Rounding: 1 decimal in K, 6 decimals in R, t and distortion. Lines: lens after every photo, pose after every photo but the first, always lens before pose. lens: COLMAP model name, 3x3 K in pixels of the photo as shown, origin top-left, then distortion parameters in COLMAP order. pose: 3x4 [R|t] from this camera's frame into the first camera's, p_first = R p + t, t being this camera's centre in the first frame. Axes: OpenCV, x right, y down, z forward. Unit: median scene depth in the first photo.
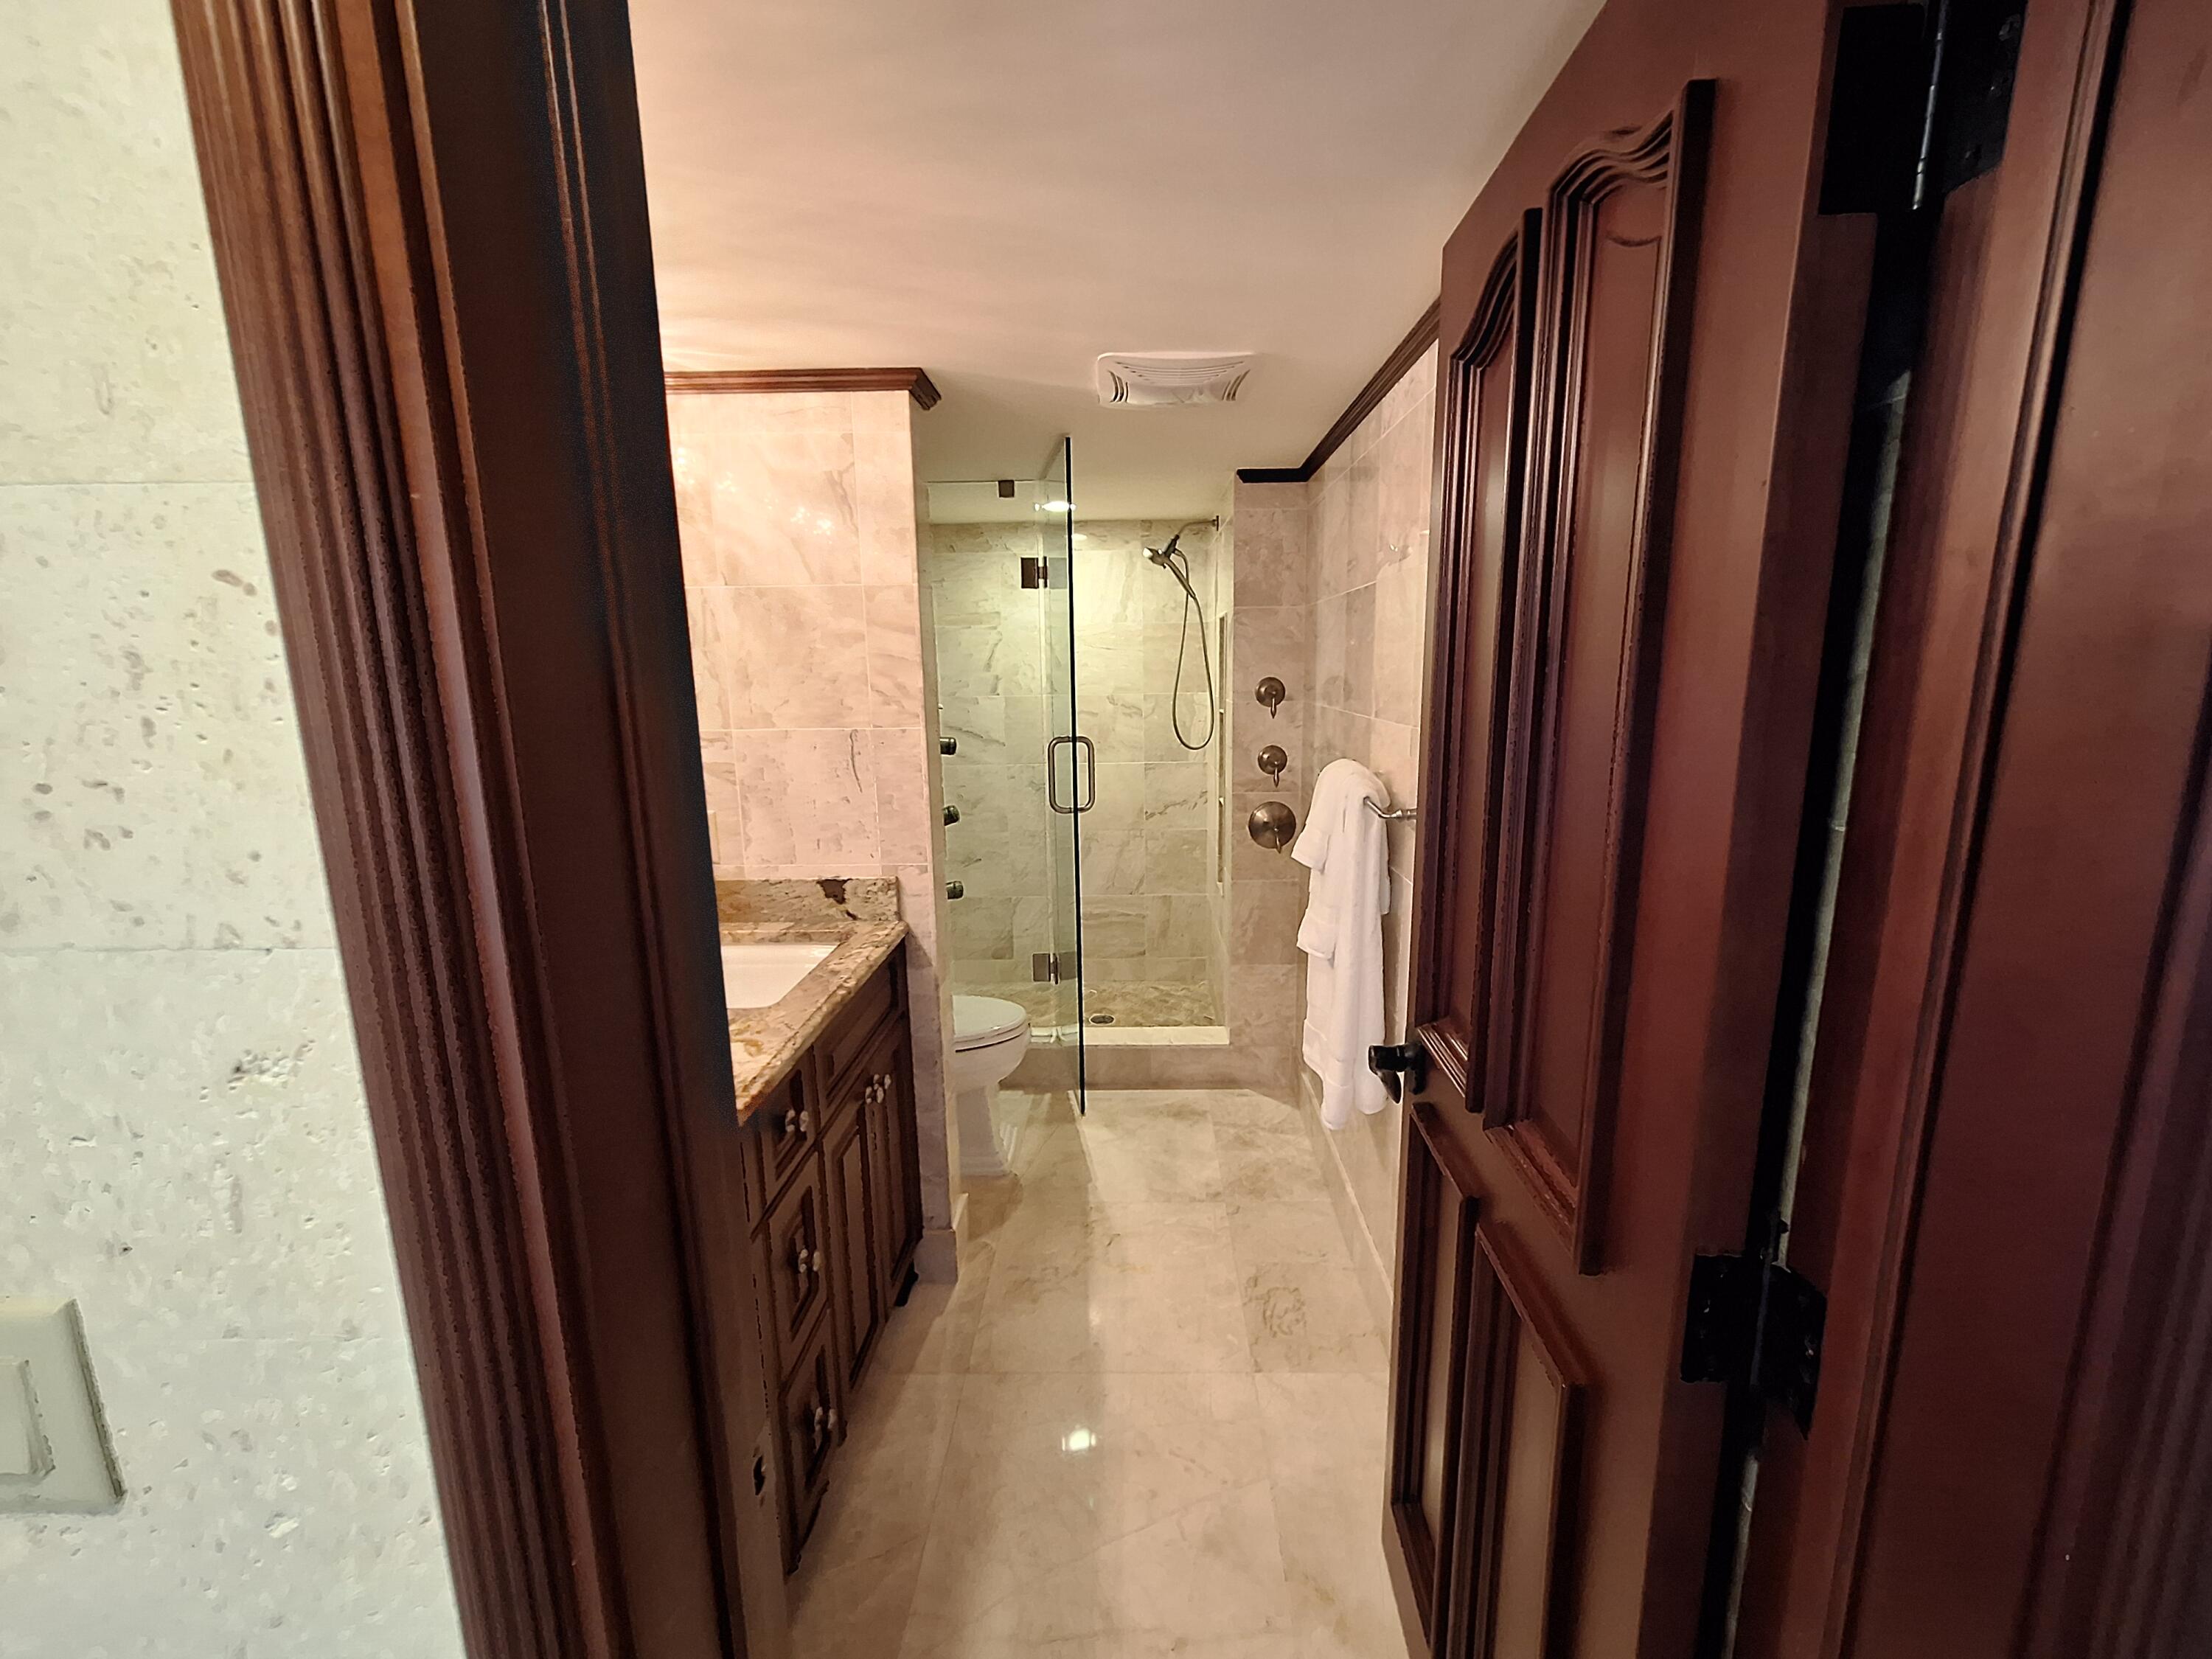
lens RADIAL K [[882.4, 0, 1132.2], [0, 882.4, 837.1], [0, 0, 1]] dist [-0.008955, 0.003868]
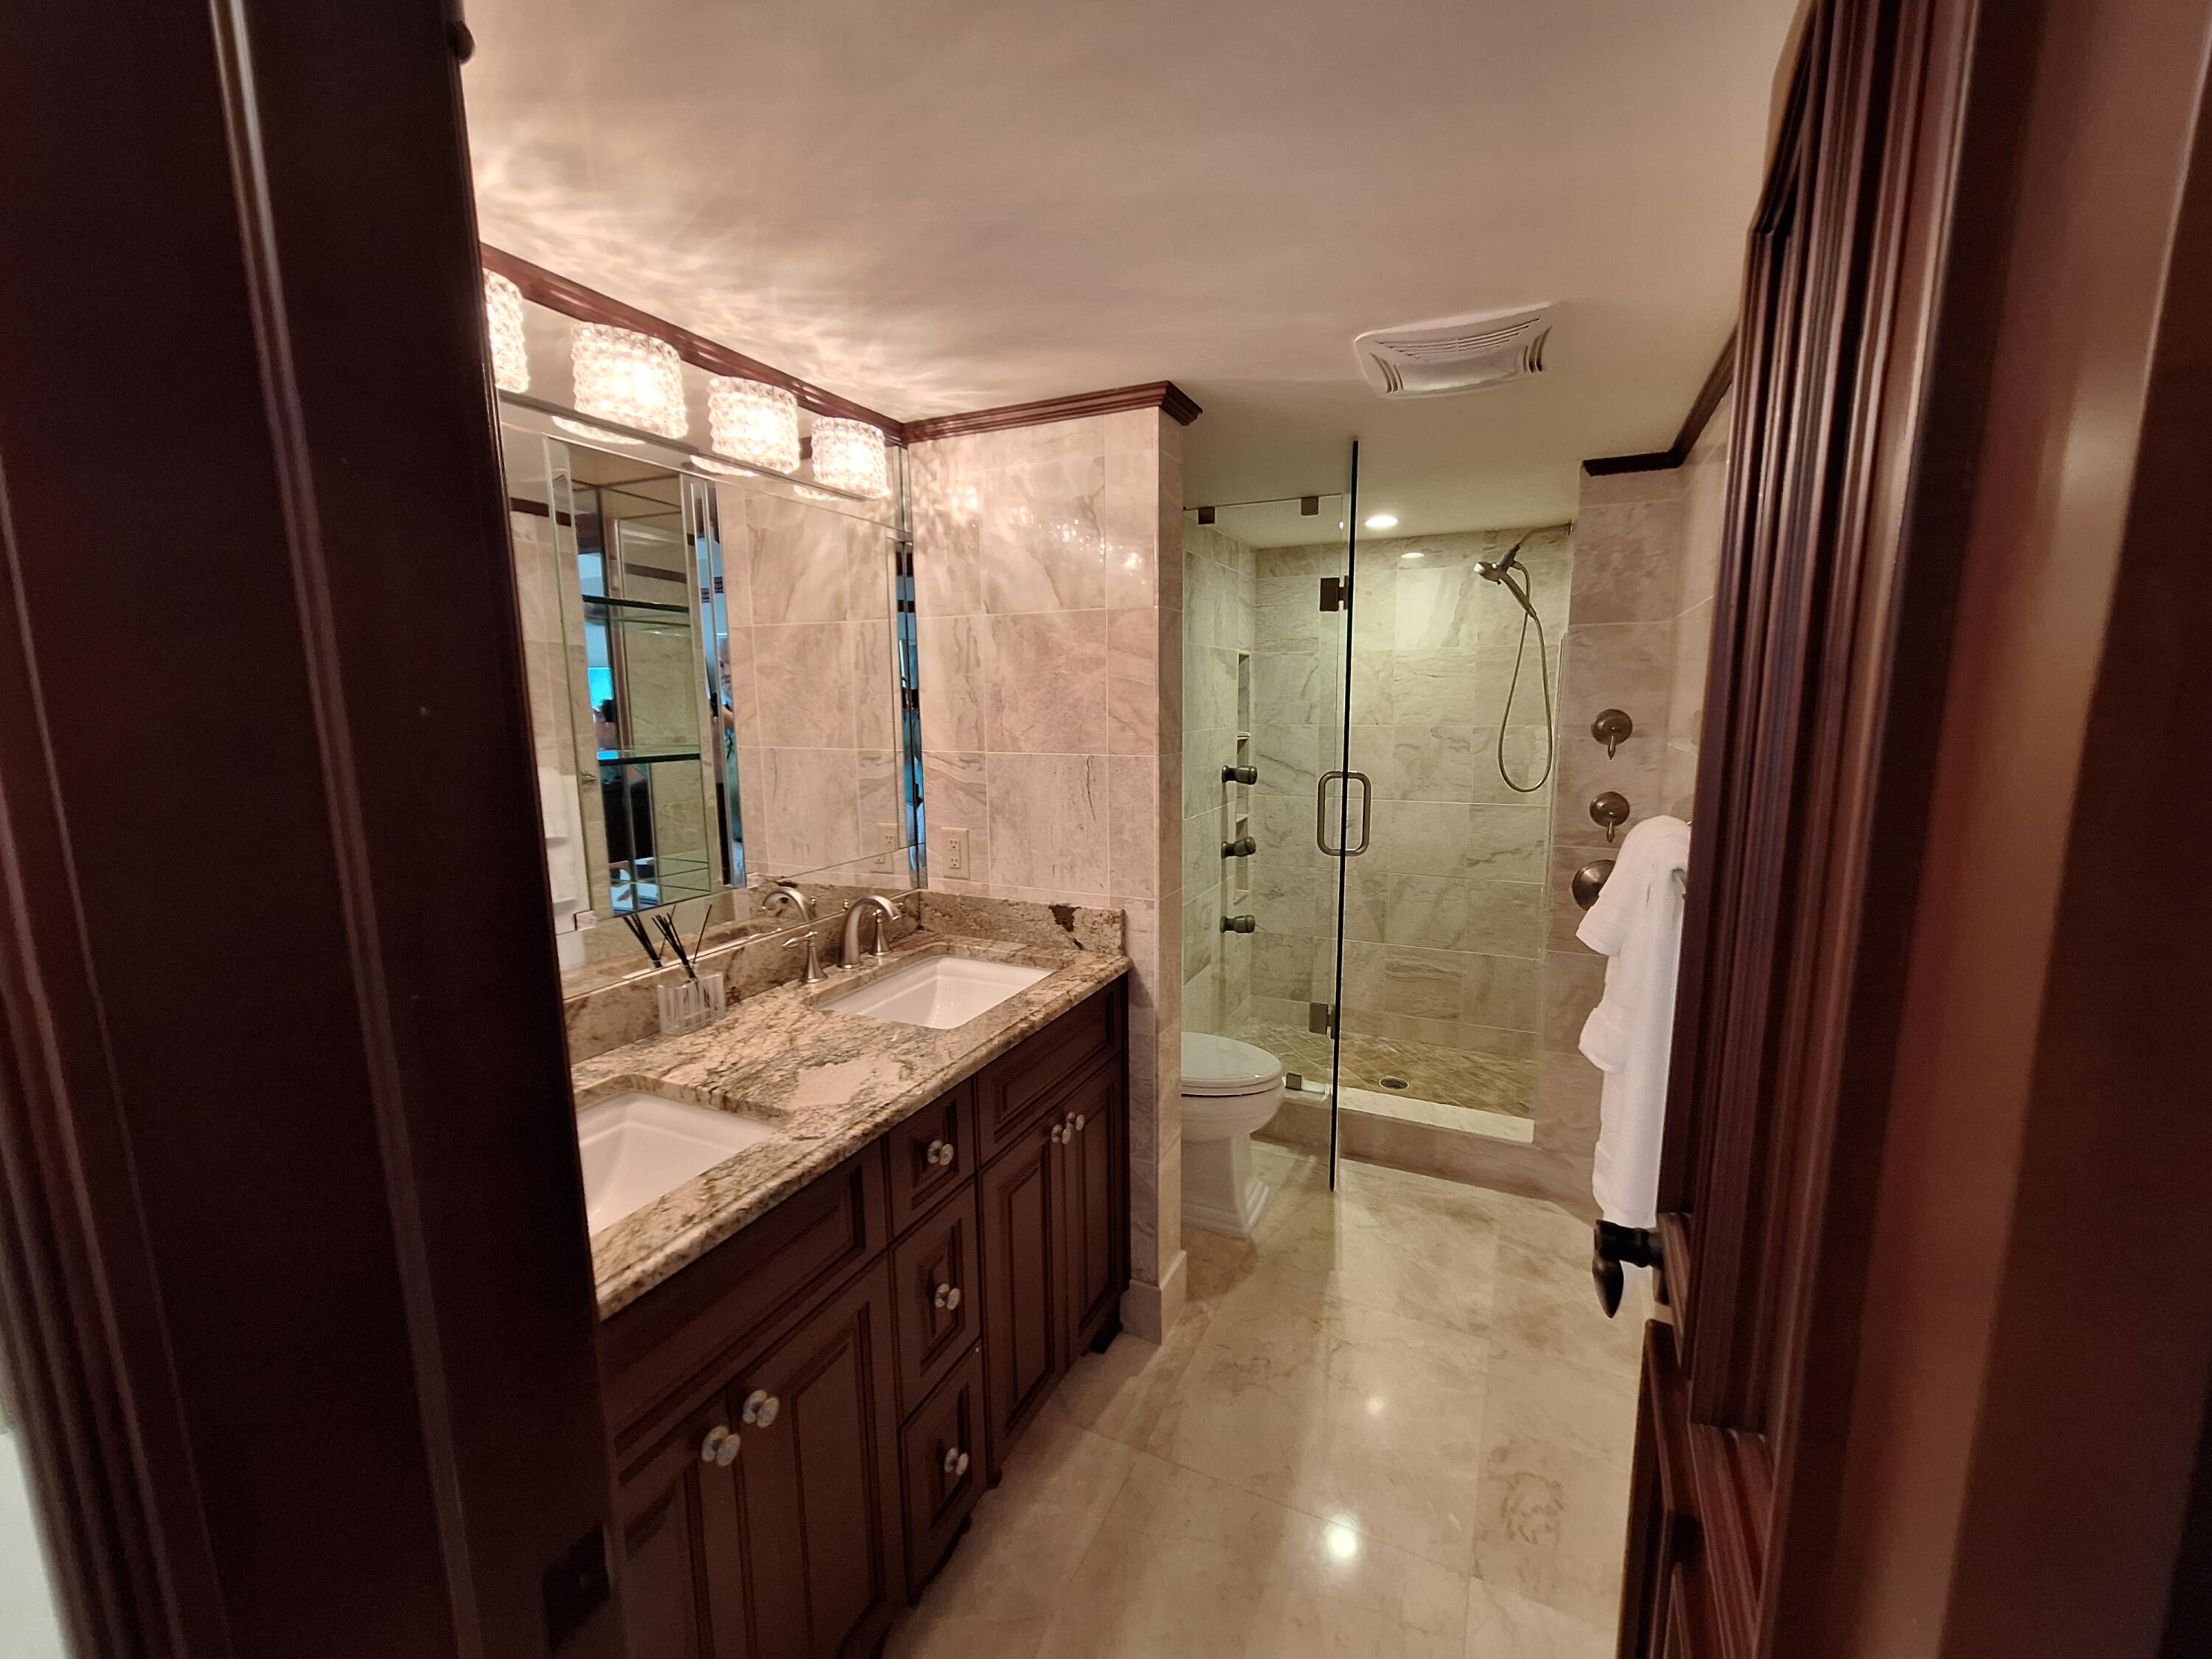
lens RADIAL K [[885.4, 0, 1109.1], [0, 885.4, 839.6], [0, 0, 1]] dist [-0.020816, 0.009632]
pose [[0.912032, 0.071274, -0.403878, 0.093855], [-0.082732, 0.996511, -0.010966, -0.017331], [0.401687, 0.043415, 0.914747, 0.096698]]
